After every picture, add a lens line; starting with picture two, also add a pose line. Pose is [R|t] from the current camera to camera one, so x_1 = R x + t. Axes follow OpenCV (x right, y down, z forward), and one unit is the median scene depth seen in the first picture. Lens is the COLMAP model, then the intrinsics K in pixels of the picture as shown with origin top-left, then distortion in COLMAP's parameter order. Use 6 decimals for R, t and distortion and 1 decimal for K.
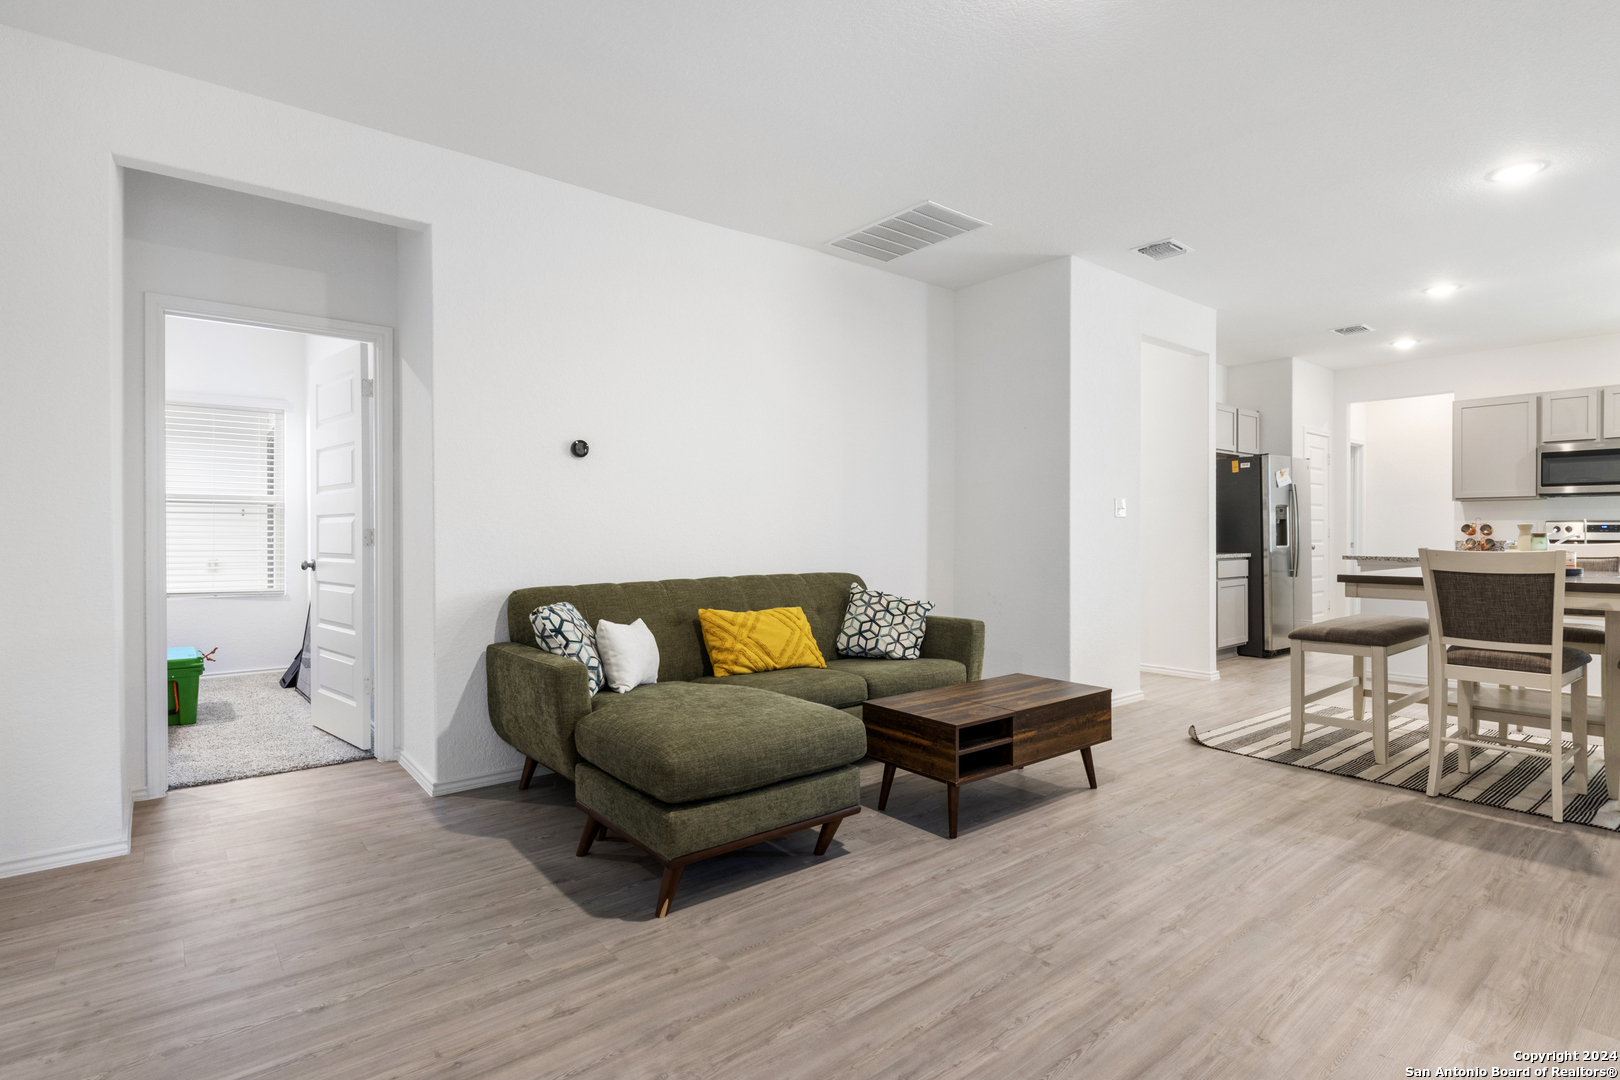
lens RADIAL K [[808.9, 0, 802.7], [0, 808.9, 537.6], [0, 0, 1]] dist [-0.007794, -0.000181]
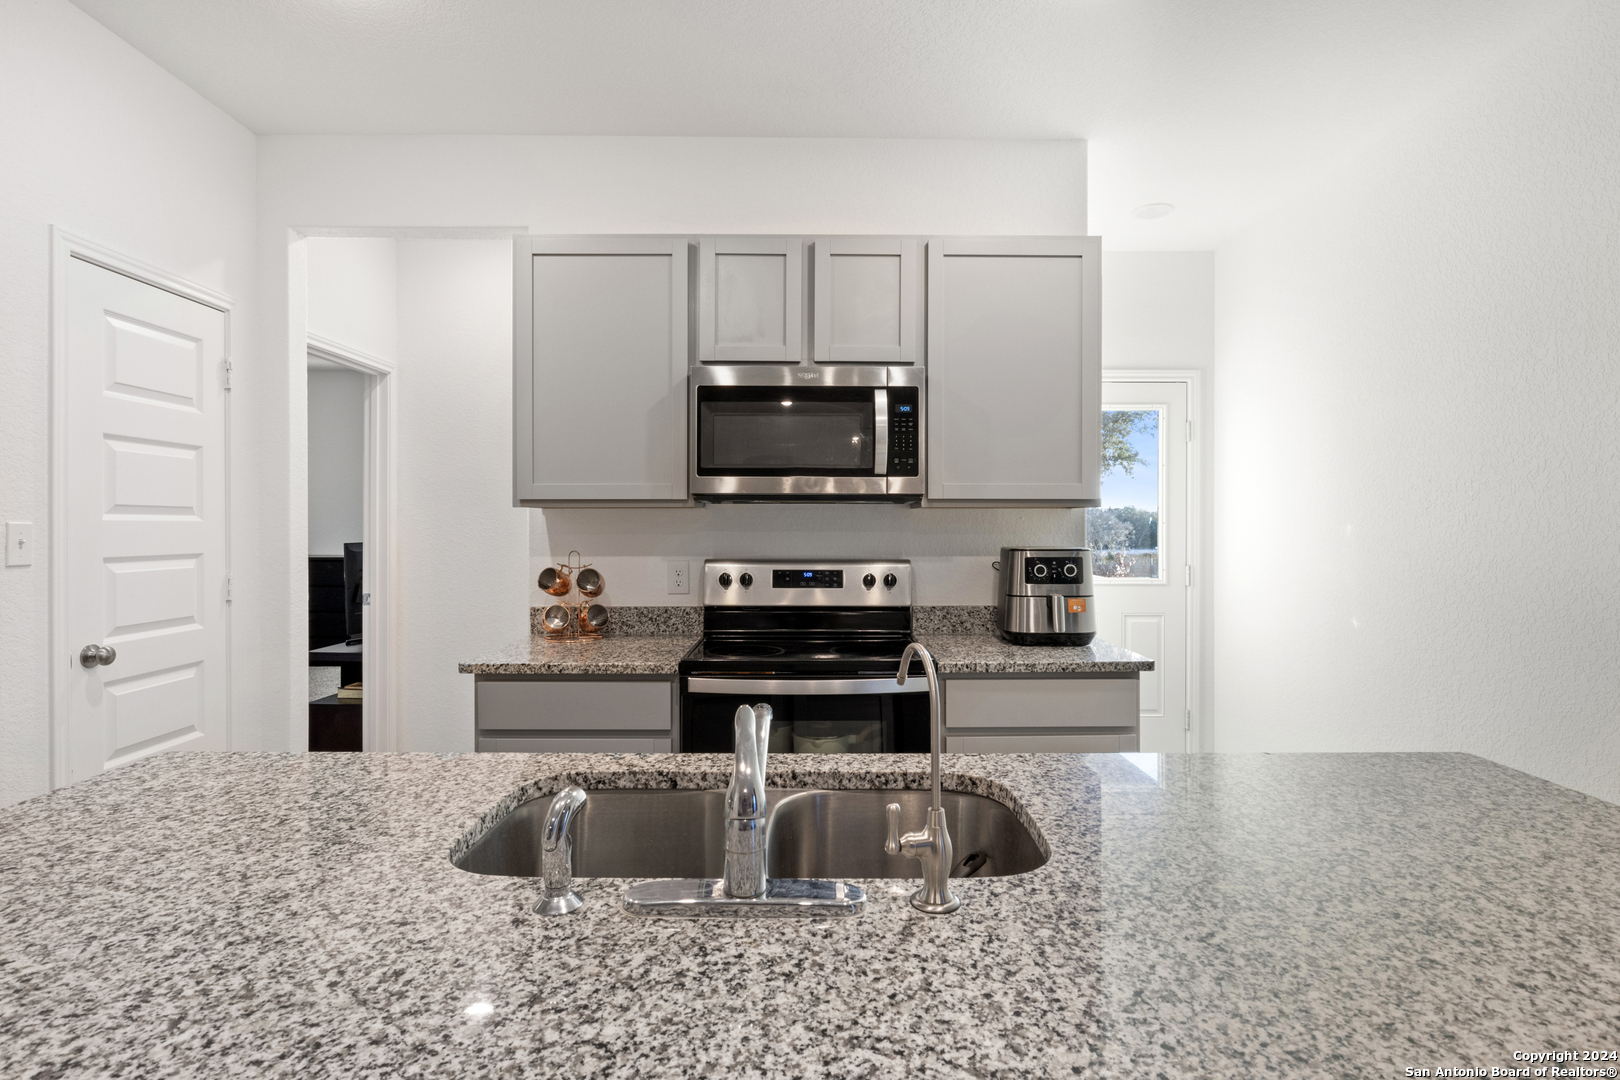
lens RADIAL K [[808.9, 0, 816.0], [0, 808.9, 532.0], [0, 0, 1]] dist [-0.007794, -0.000181]
pose [[0.619611, -0.005709, 0.784888, 1.424963], [0.001593, 0.999981, 0.006017, -0.084579], [-0.784907, -0.002478, 0.619609, 1.567300]]
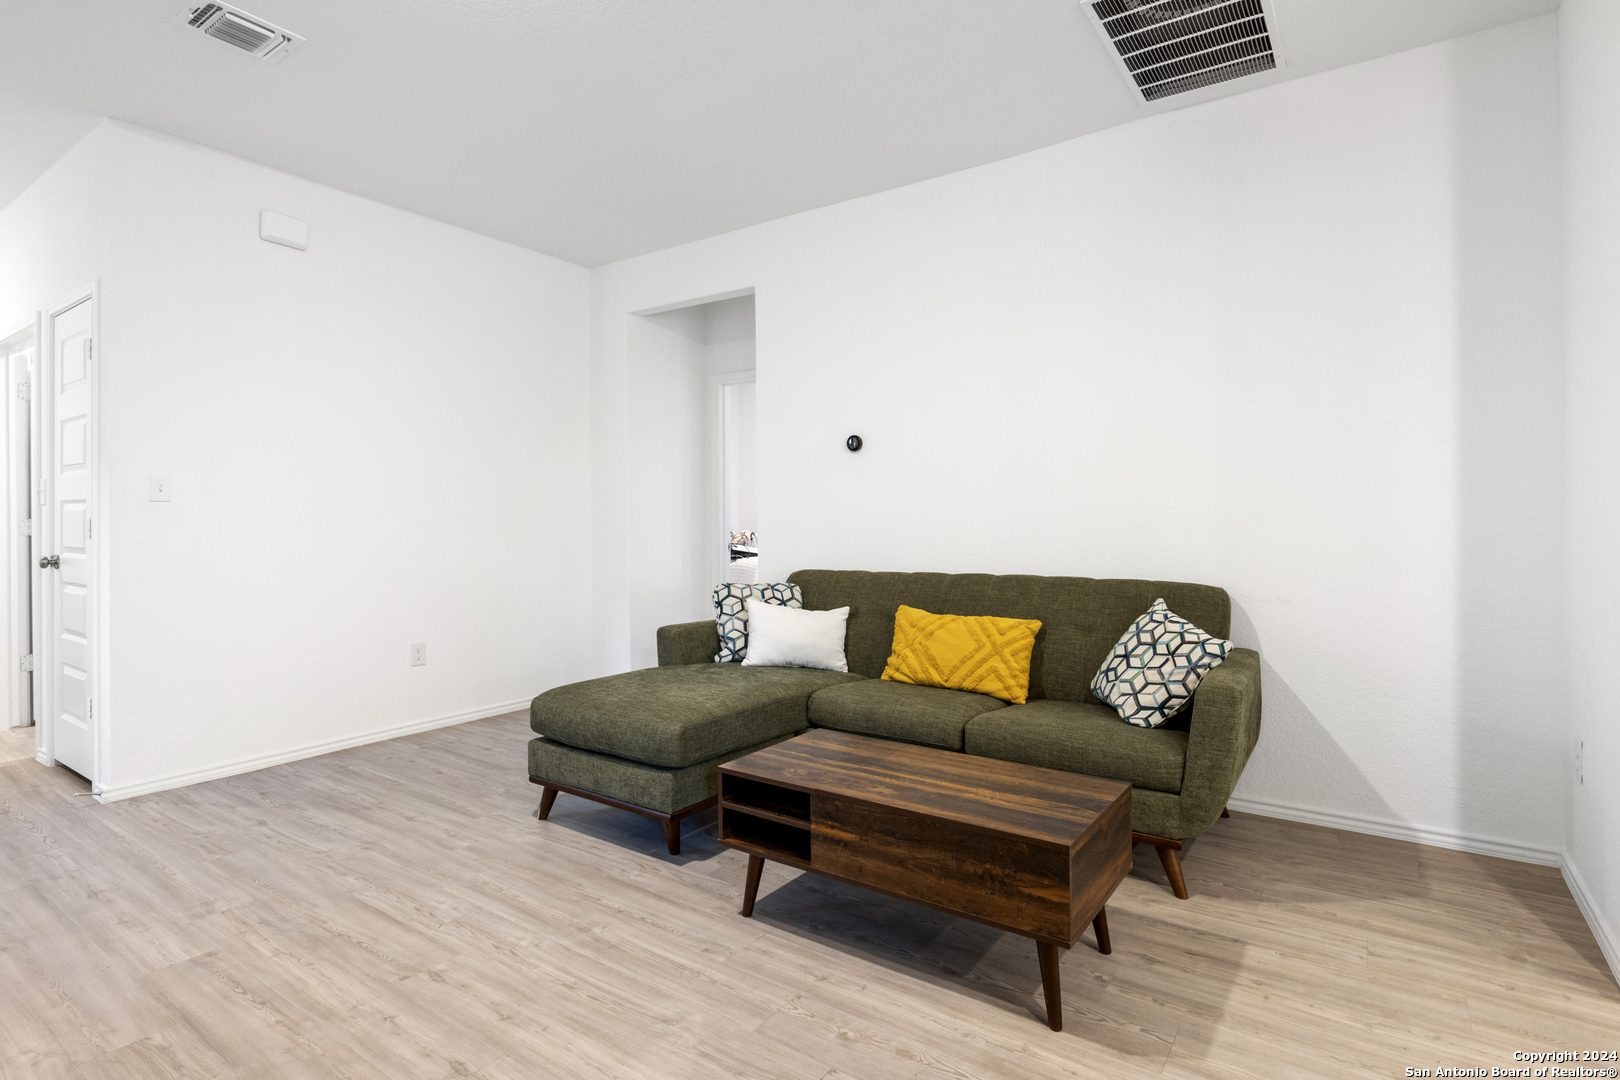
lens RADIAL K [[808.9, 0, 819.1], [0, 808.9, 523.7], [0, 0, 1]] dist [-0.007794, -0.000181]
pose [[0.283596, 0.004151, -0.958935, 0.905431], [-0.004947, 0.999984, 0.002866, -0.008529], [0.958931, 0.003931, 0.283612, 0.804072]]
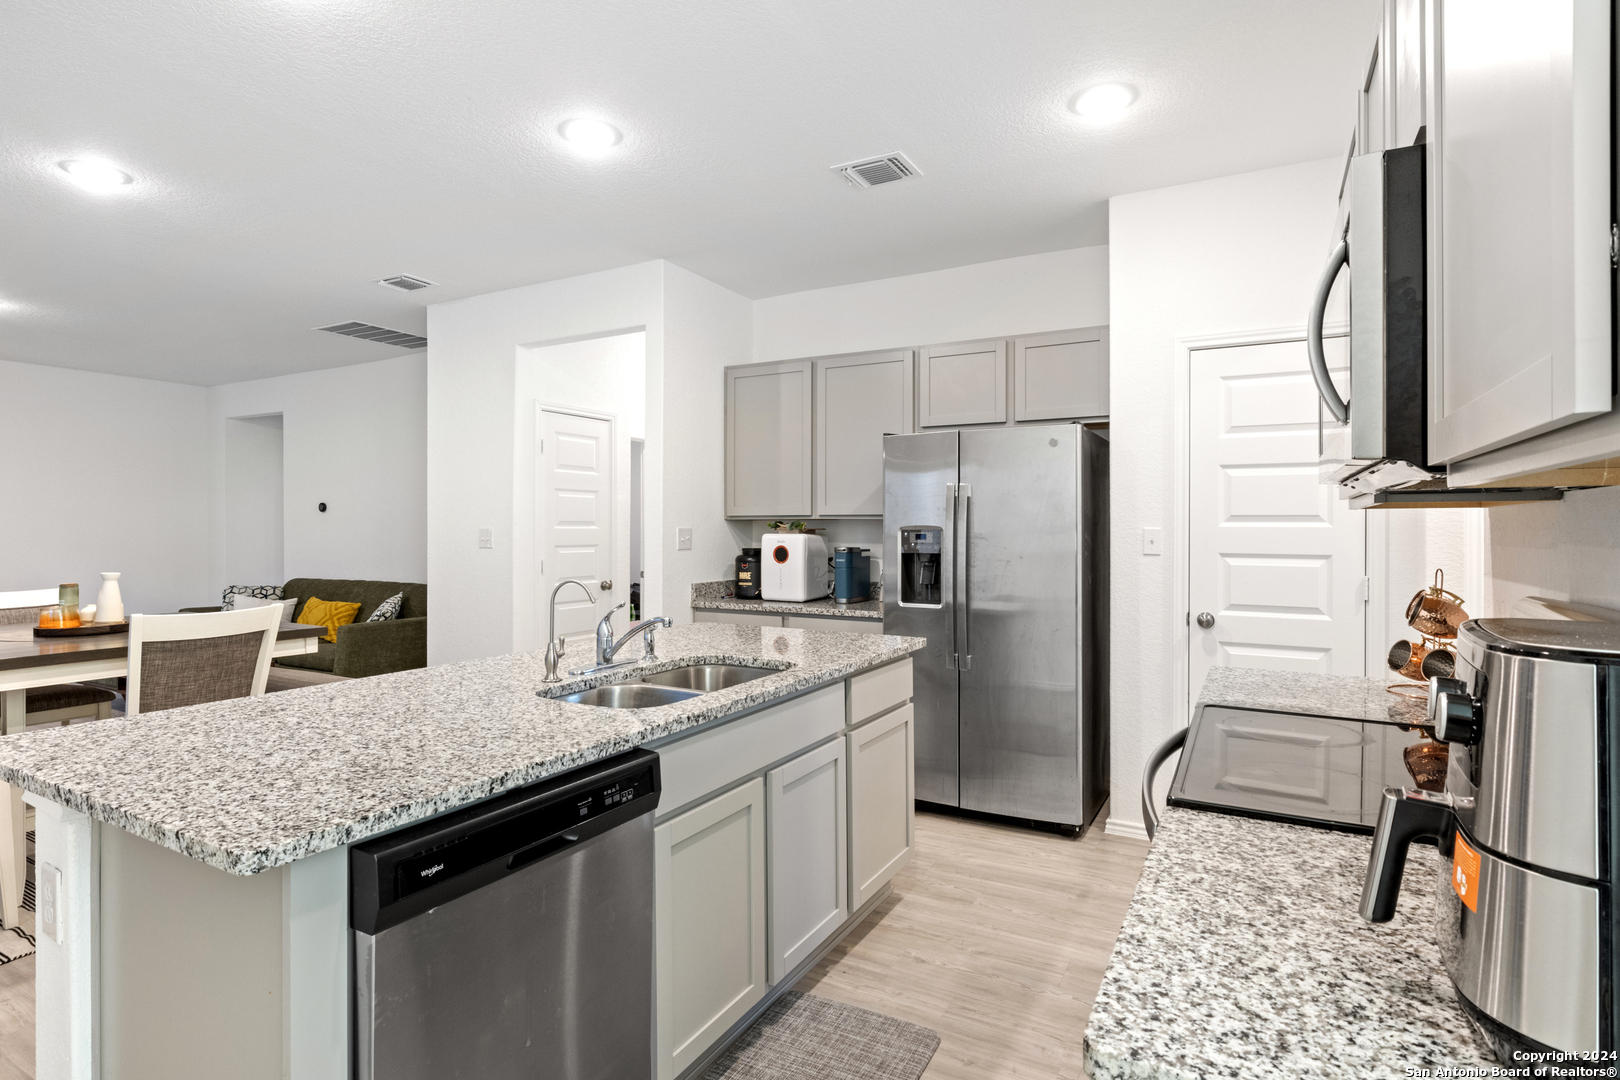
lens RADIAL K [[808.9, 0, 809.9], [0, 808.9, 533.8], [0, 0, 1]] dist [-0.007794, -0.000181]
pose [[0.383194, 0.009727, -0.923617, 2.373440], [-0.007232, 0.999945, 0.007531, -0.086875], [0.923640, 0.003794, 0.383243, 1.643511]]
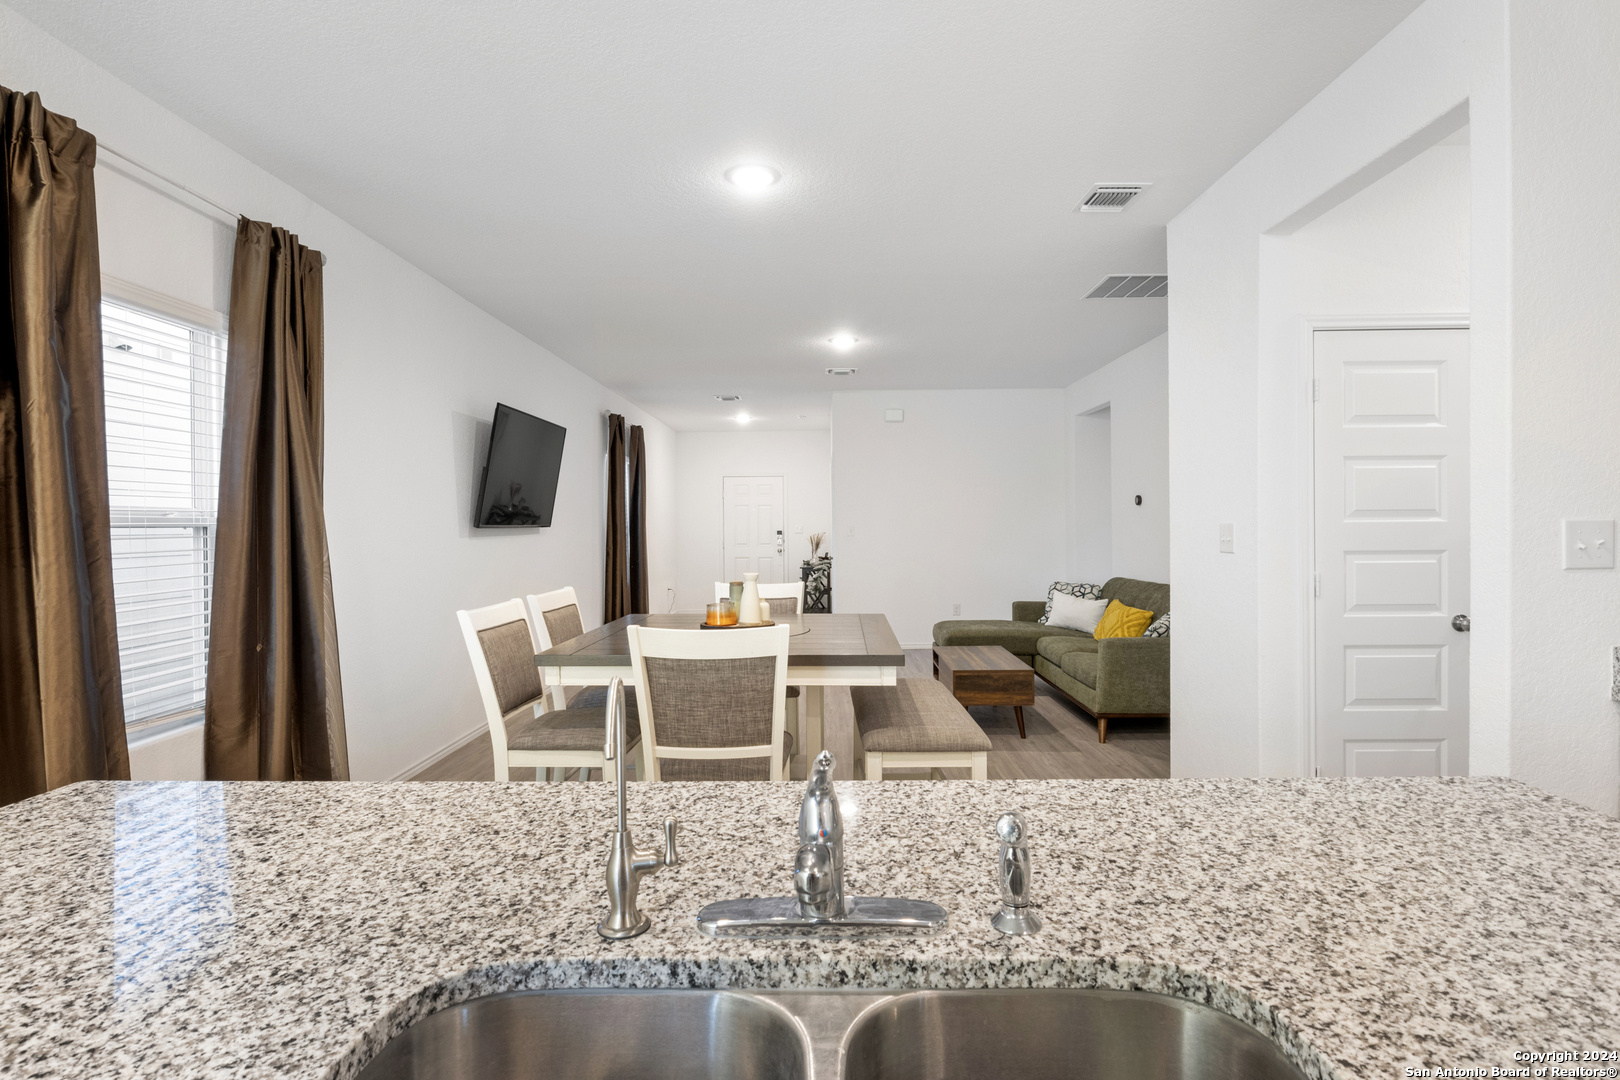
lens RADIAL K [[808.9, 0, 817.3], [0, 808.9, 528.8], [0, 0, 1]] dist [-0.007794, -0.000181]
pose [[-0.633523, 0.013243, -0.773610, 1.826830], [0.007879, 0.999912, 0.010665, -0.088859], [0.773683, 0.000661, -0.633572, 1.920611]]
